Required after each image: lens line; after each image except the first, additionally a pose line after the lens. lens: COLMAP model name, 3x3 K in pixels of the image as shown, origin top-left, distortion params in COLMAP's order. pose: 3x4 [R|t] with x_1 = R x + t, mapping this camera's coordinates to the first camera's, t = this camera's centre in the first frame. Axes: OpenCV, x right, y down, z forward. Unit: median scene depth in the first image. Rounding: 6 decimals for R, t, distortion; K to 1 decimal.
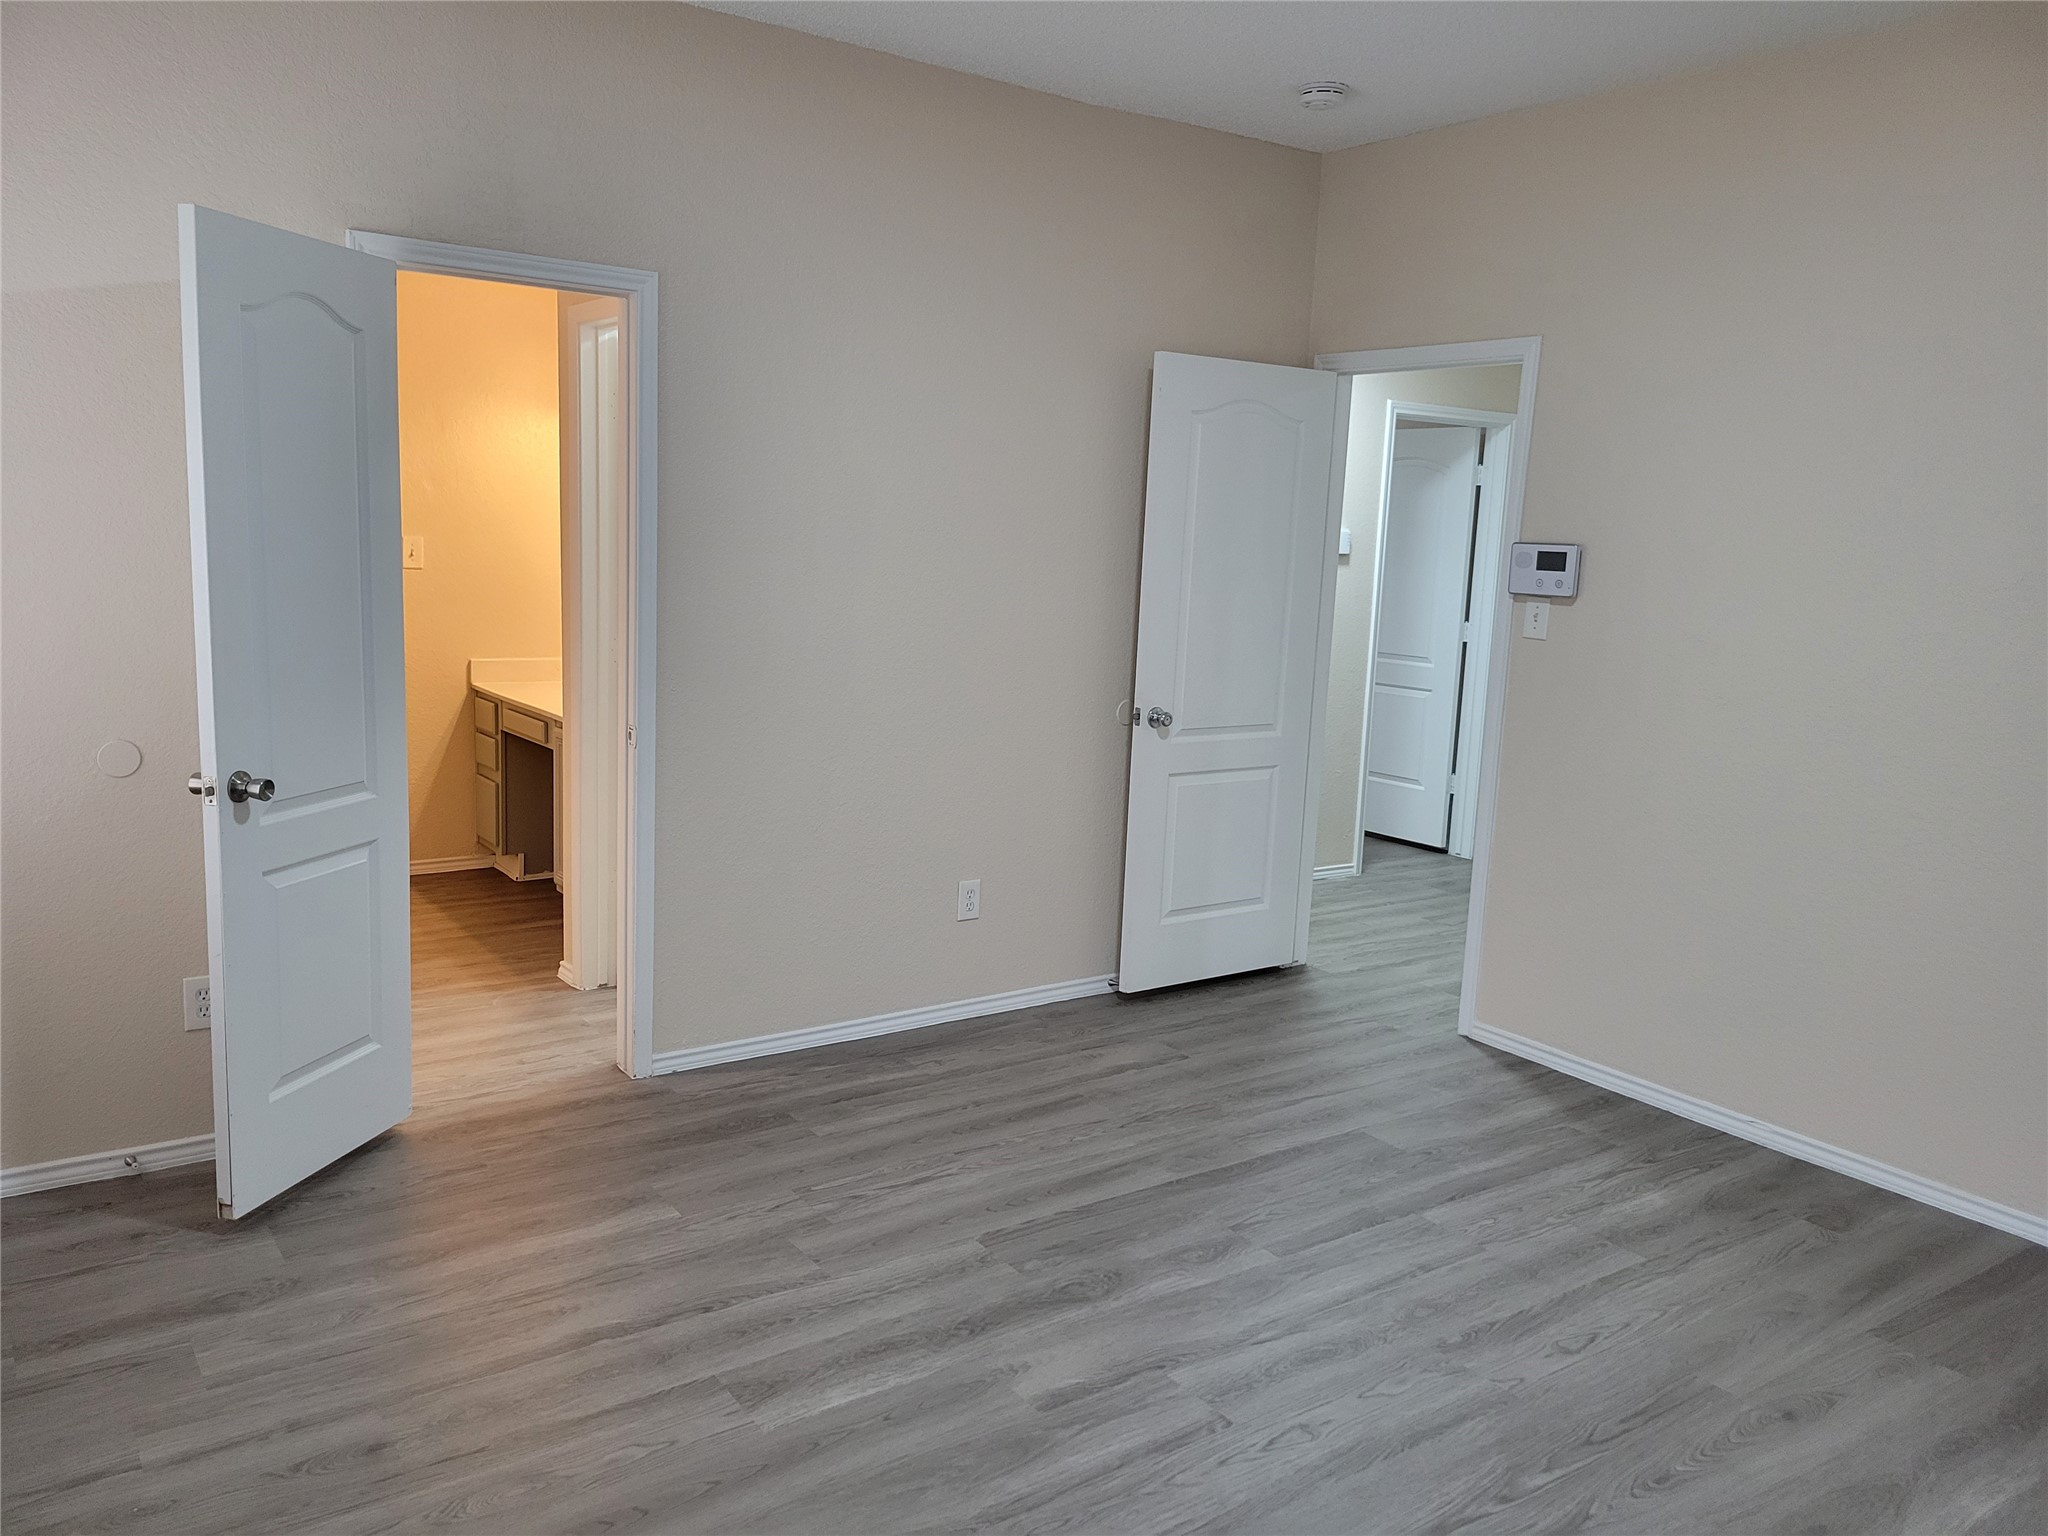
lens RADIAL K [[1536.1, 0, 1022.6], [0, 1536.1, 765.2], [0, 0, 1]] dist [0.032439, 0.000754]
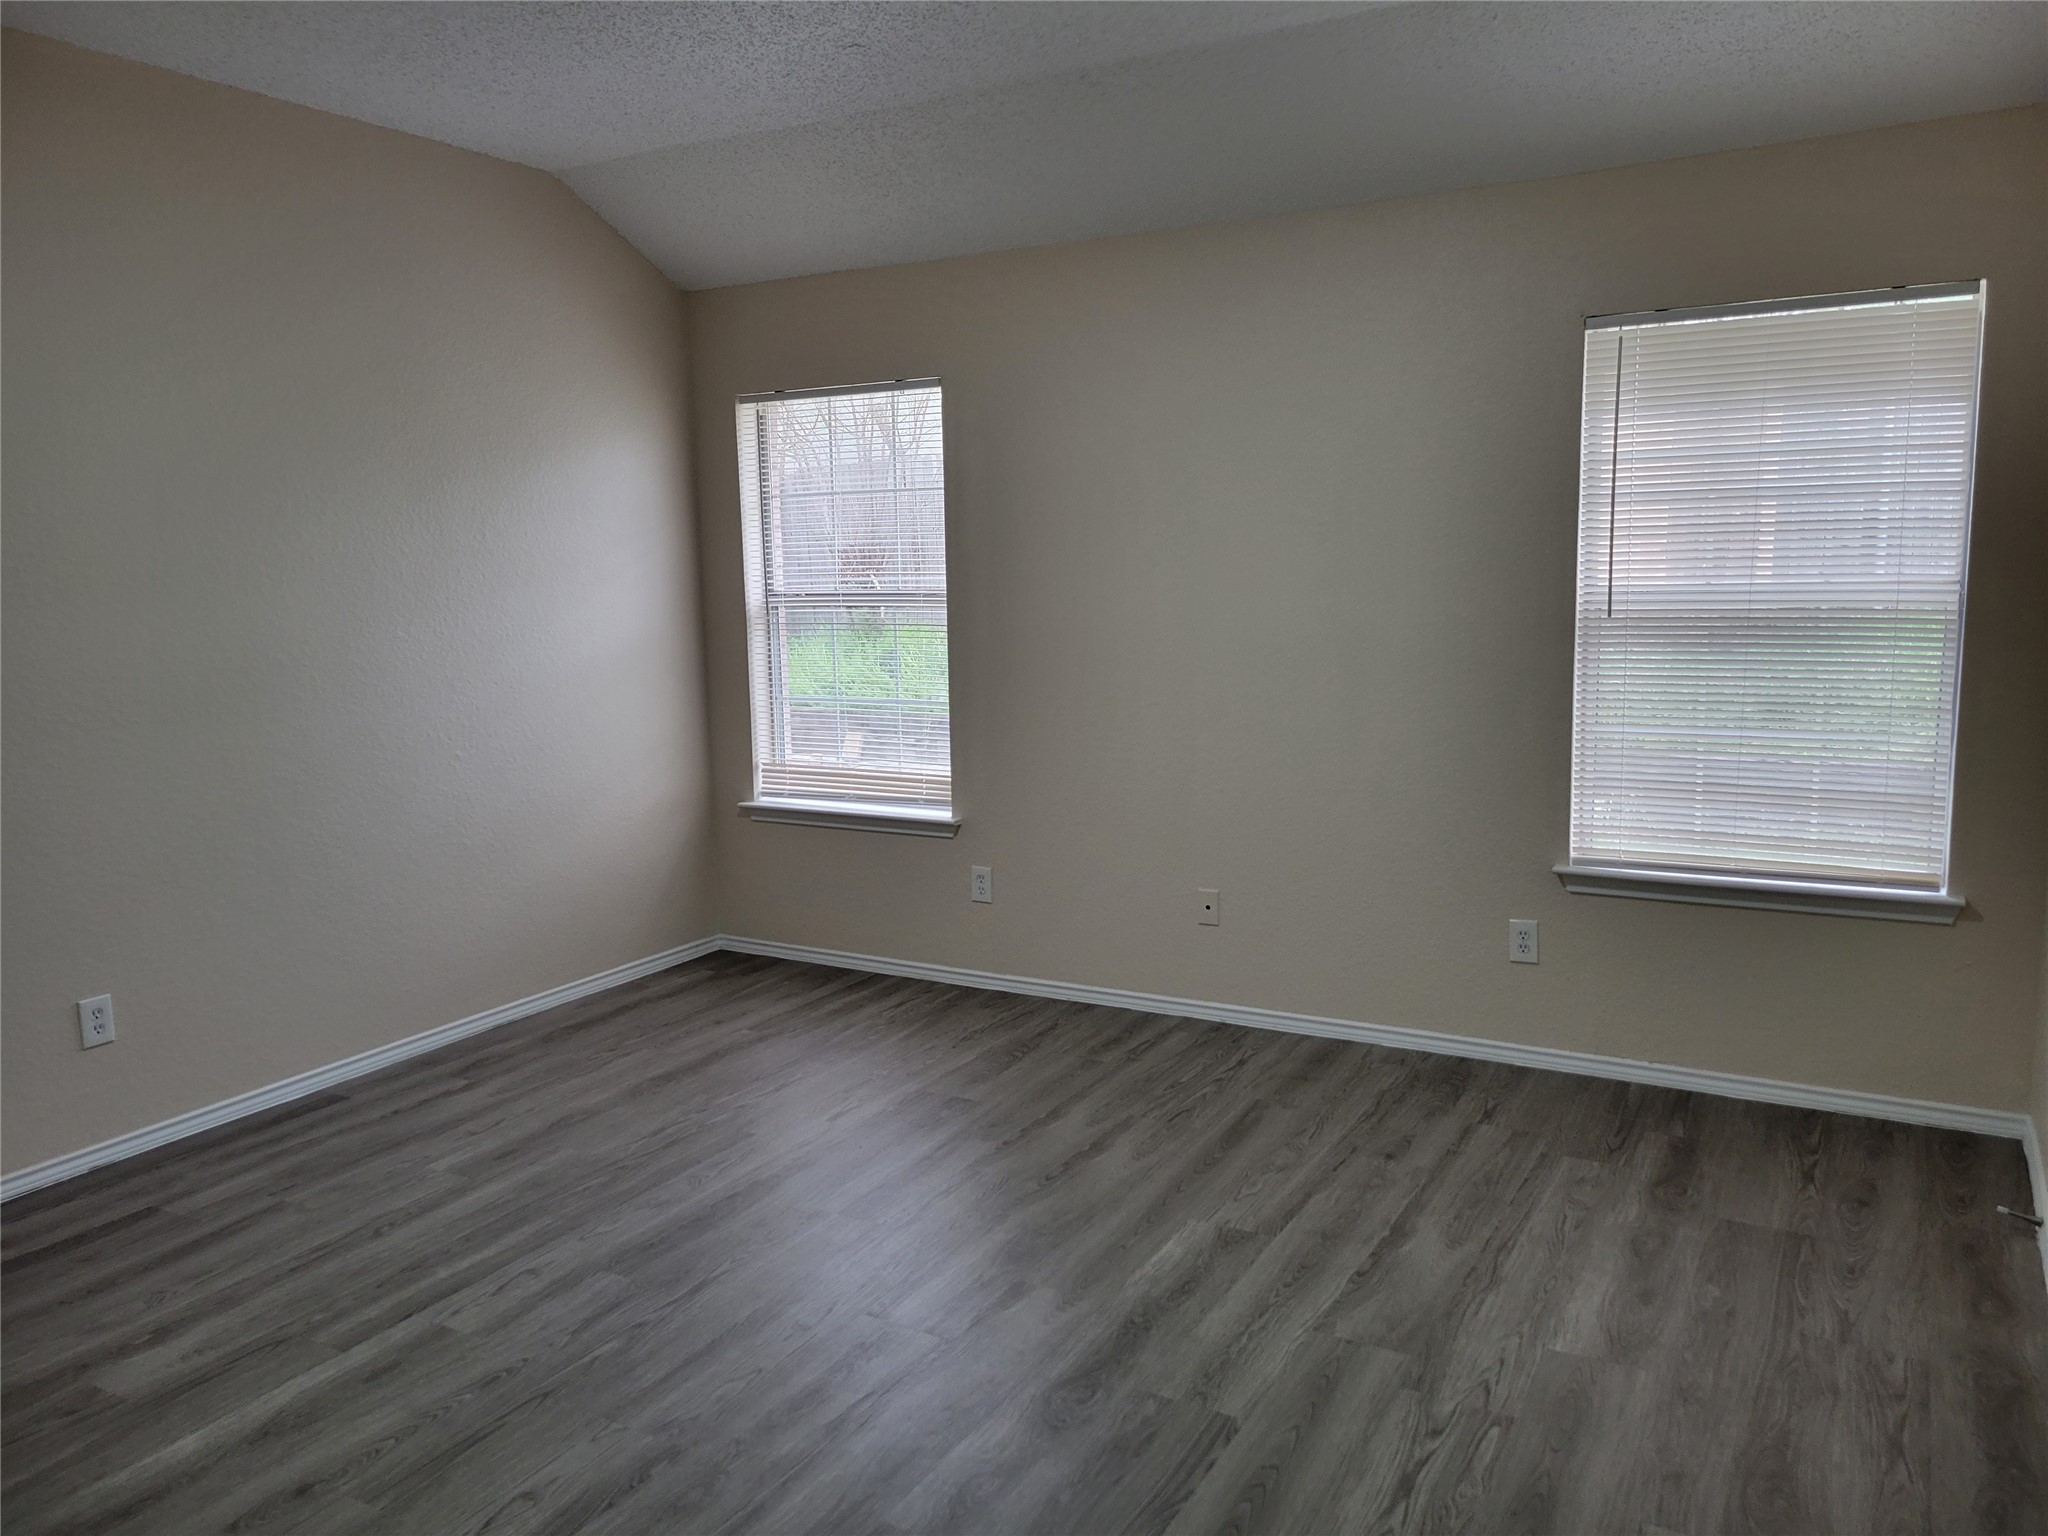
lens RADIAL K [[1536.1, 0, 1009.6], [0, 1536.1, 772.0], [0, 0, 1]] dist [0.032439, 0.000754]
pose [[-0.914577, 0.037783, -0.402643, 0.411753], [-0.077467, 0.960821, 0.266122, -0.235666], [0.396923, 0.274581, -0.875818, 1.641344]]
